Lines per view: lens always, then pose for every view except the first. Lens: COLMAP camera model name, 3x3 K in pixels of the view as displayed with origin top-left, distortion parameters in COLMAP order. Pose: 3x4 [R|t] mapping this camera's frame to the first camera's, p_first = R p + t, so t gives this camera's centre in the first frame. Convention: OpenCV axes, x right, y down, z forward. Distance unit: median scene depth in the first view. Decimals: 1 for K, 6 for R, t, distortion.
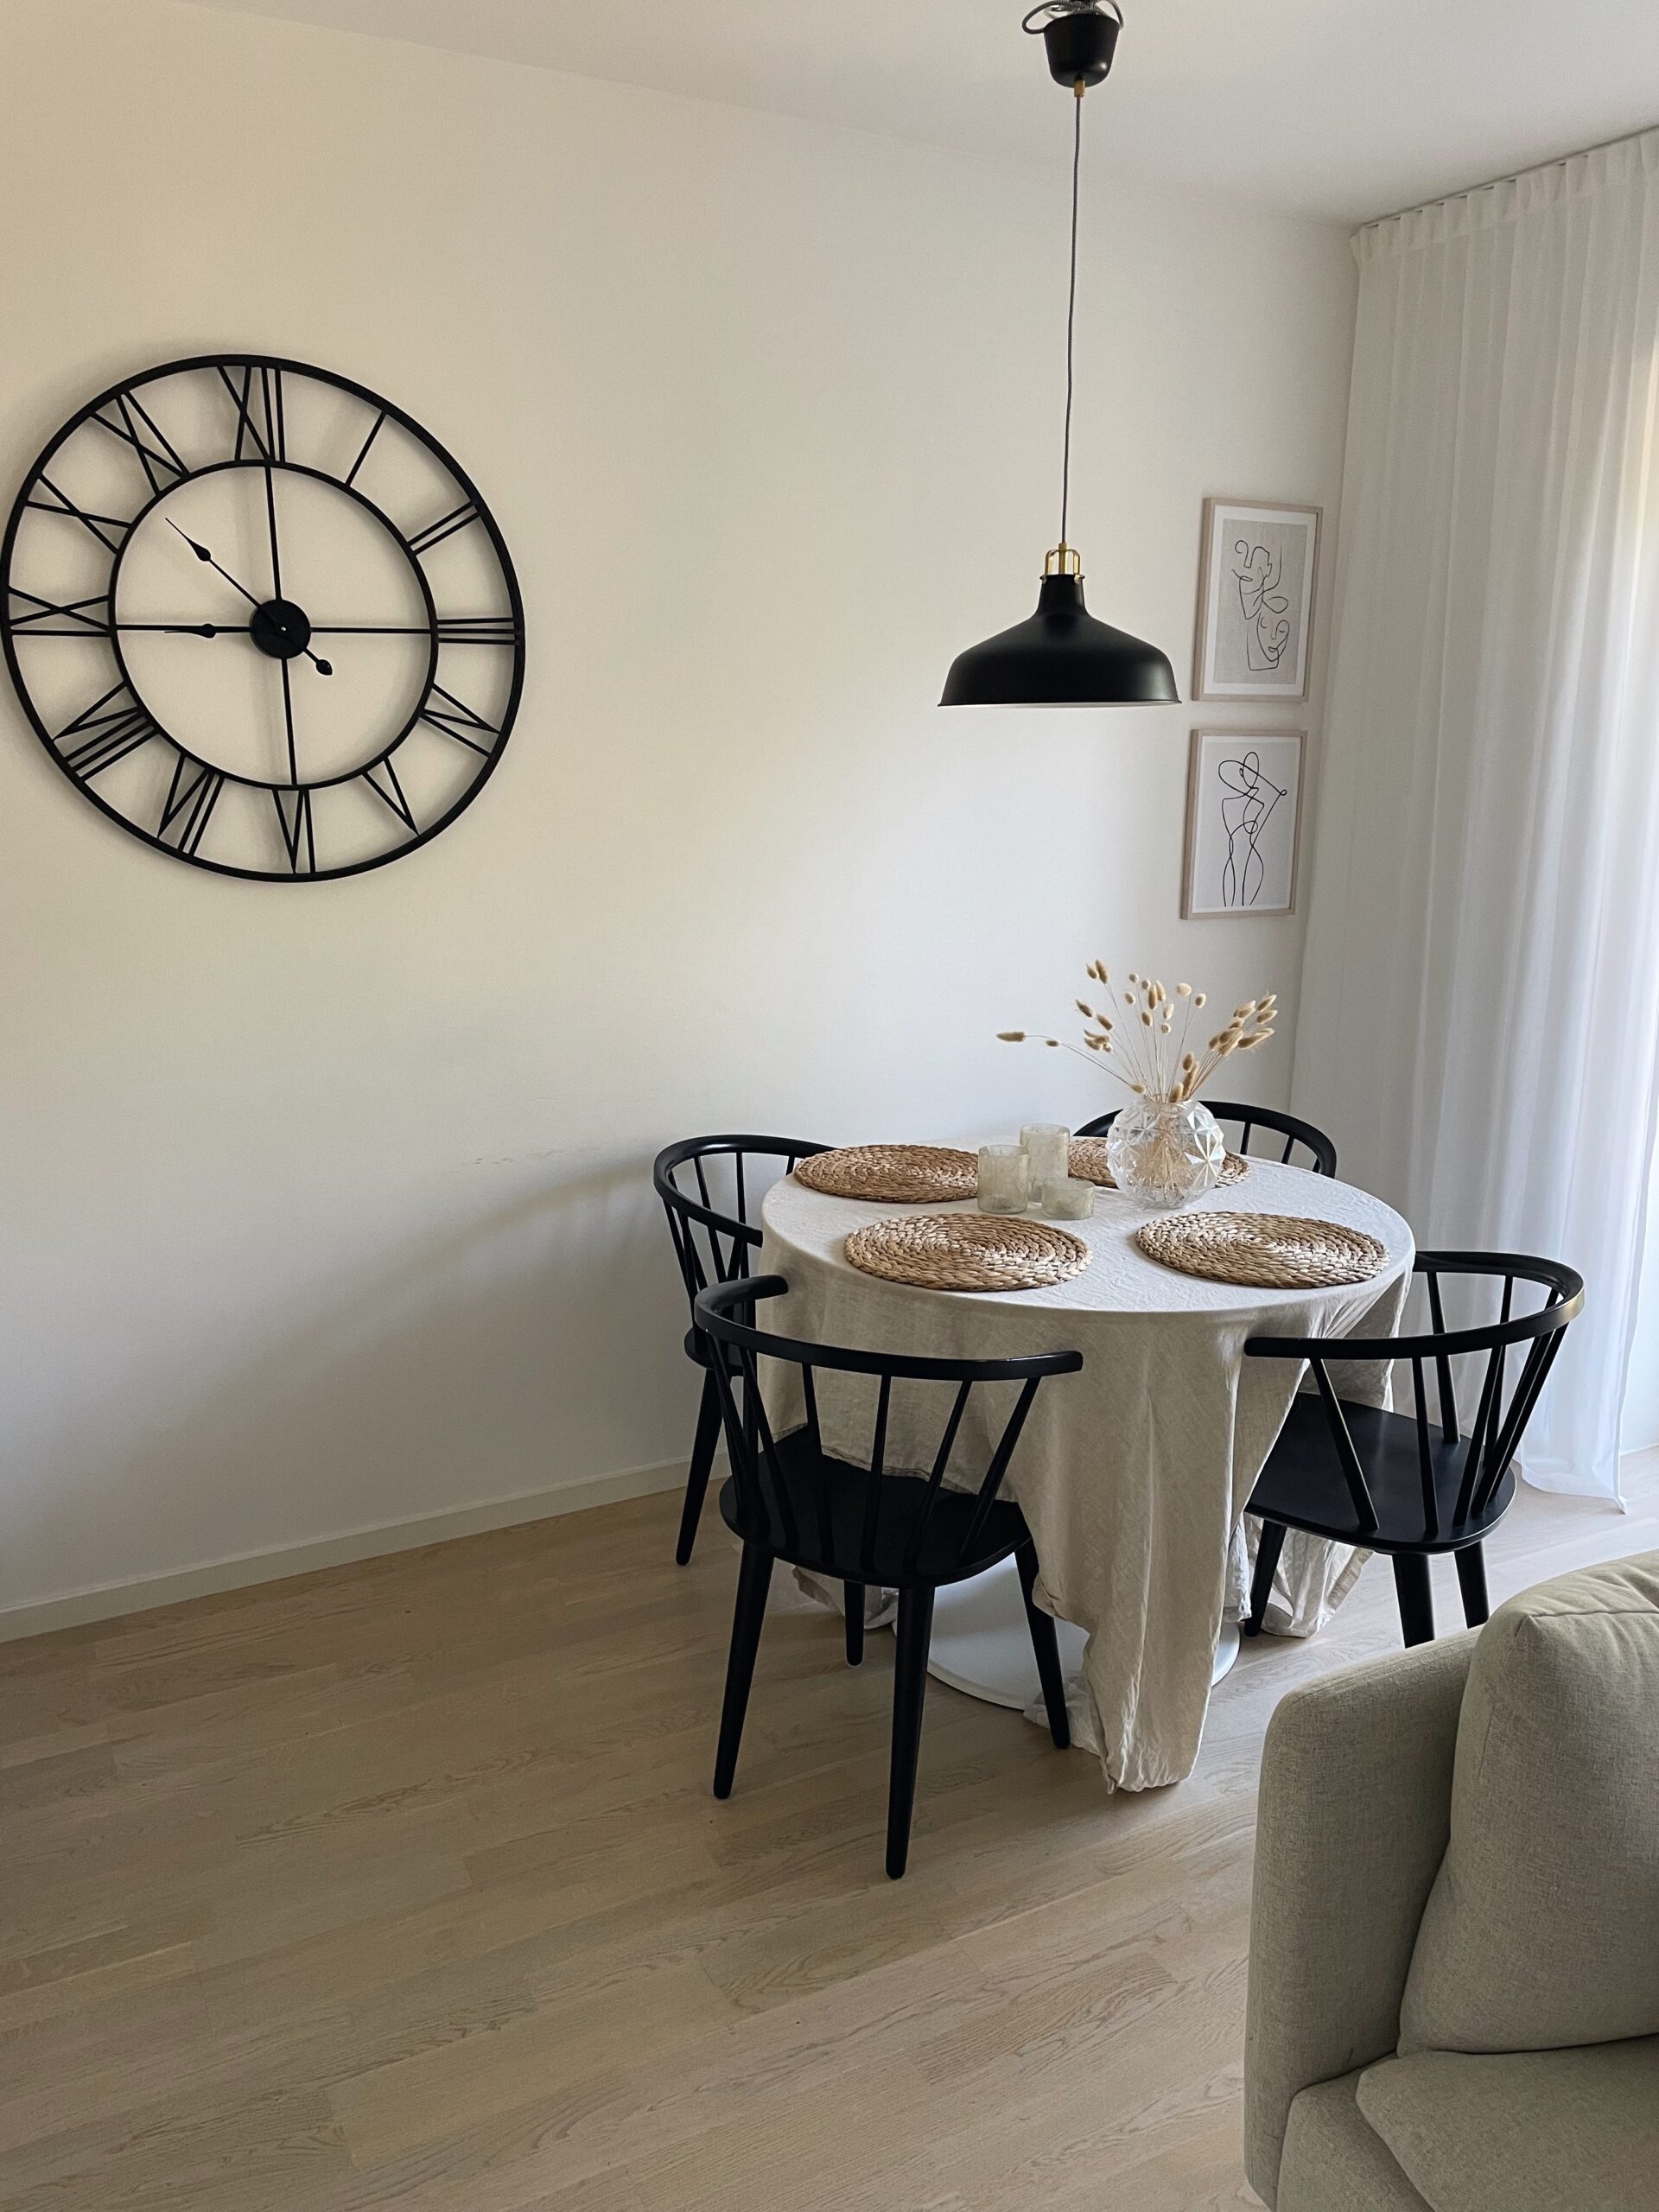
lens RADIAL K [[1689.6, 0, 829.5], [0, 1689.6, 1106.0], [0, 0, 1]] dist [0.101399, -0.131333]
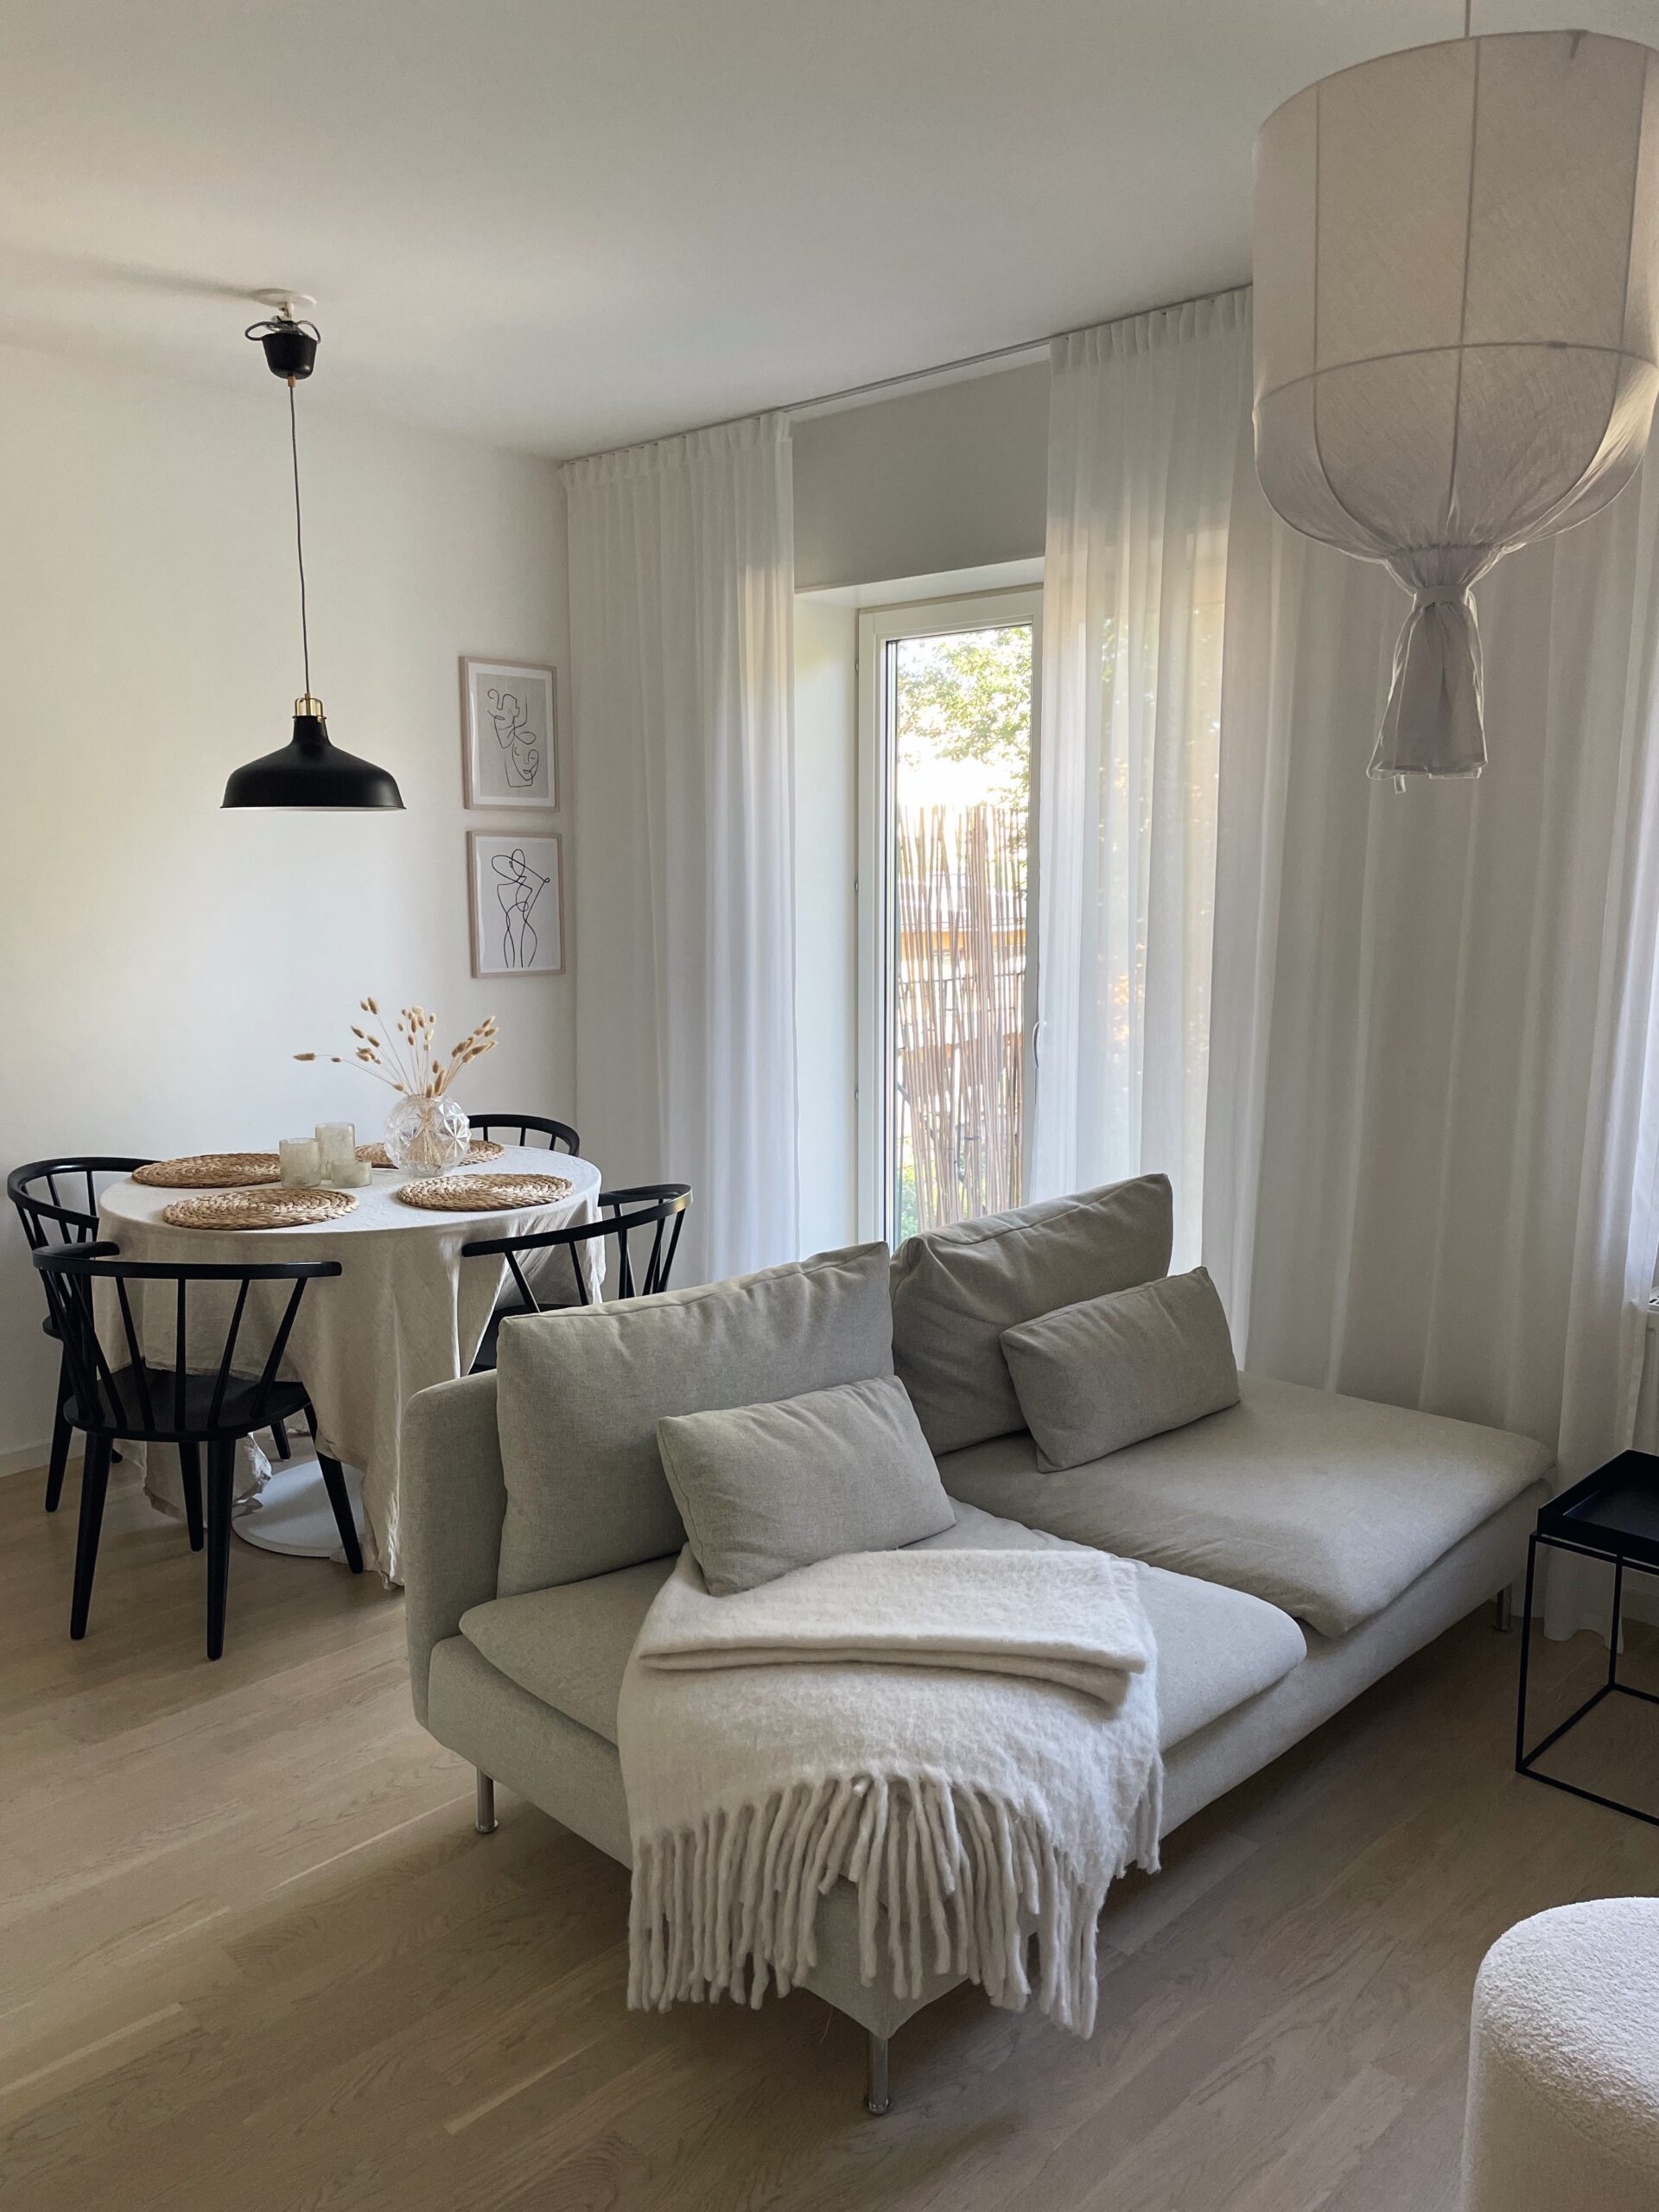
lens RADIAL K [[1689.6, 0, 829.5], [0, 1689.6, 1106.0], [0, 0, 1]] dist [0.101399, -0.131333]
pose [[0.949075, -0.052832, 0.310587, 0.088065], [0.072608, 0.995980, -0.052451, 0.103947], [-0.306568, 0.072331, 0.949097, -0.410497]]
